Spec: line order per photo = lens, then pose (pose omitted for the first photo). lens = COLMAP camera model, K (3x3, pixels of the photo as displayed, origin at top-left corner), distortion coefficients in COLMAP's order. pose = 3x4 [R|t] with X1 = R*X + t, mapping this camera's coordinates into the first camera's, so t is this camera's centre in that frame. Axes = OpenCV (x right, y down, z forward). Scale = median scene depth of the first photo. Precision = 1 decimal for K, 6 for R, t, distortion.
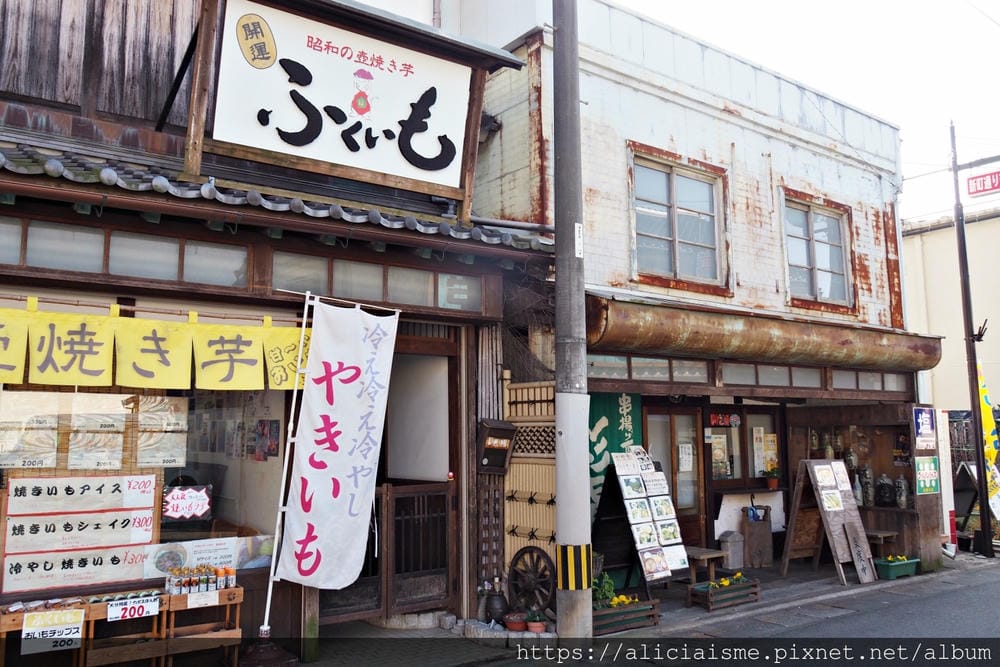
lens RADIAL K [[843.1, 0, 501.2], [0, 843.1, 318.7], [0, 0, 1]] dist [-0.042576, 0.018154]
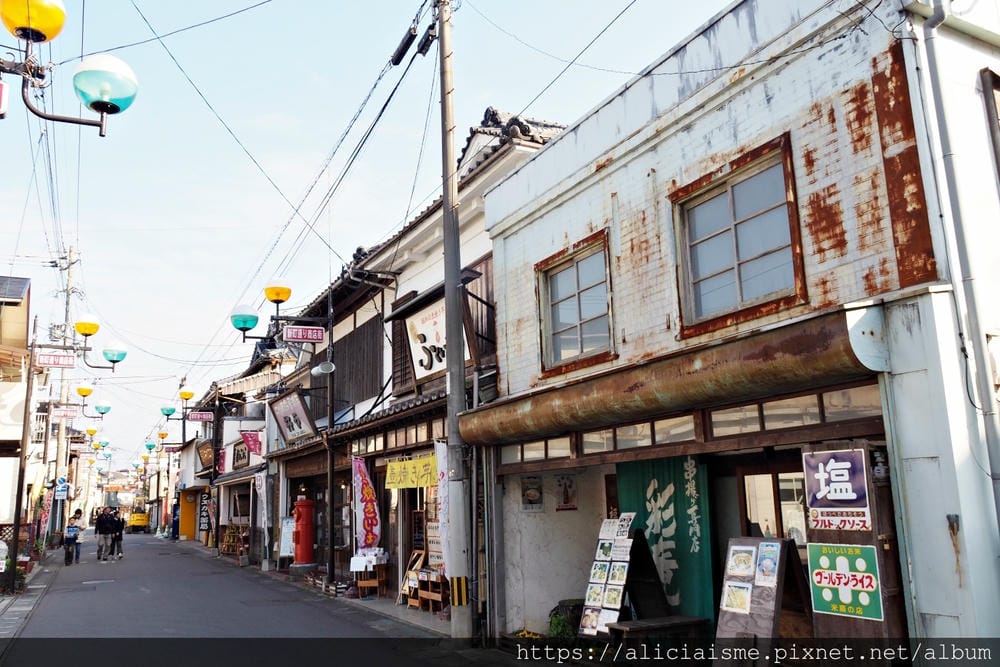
lens RADIAL K [[843.1, 0, 501.2], [0, 843.1, 318.7], [0, 0, 1]] dist [-0.042576, 0.018154]
pose [[-0.179889, -0.200603, -0.963015, 1.155378], [0.163935, 0.959181, -0.230427, 0.122673], [0.969931, -0.199323, -0.139660, 0.953293]]
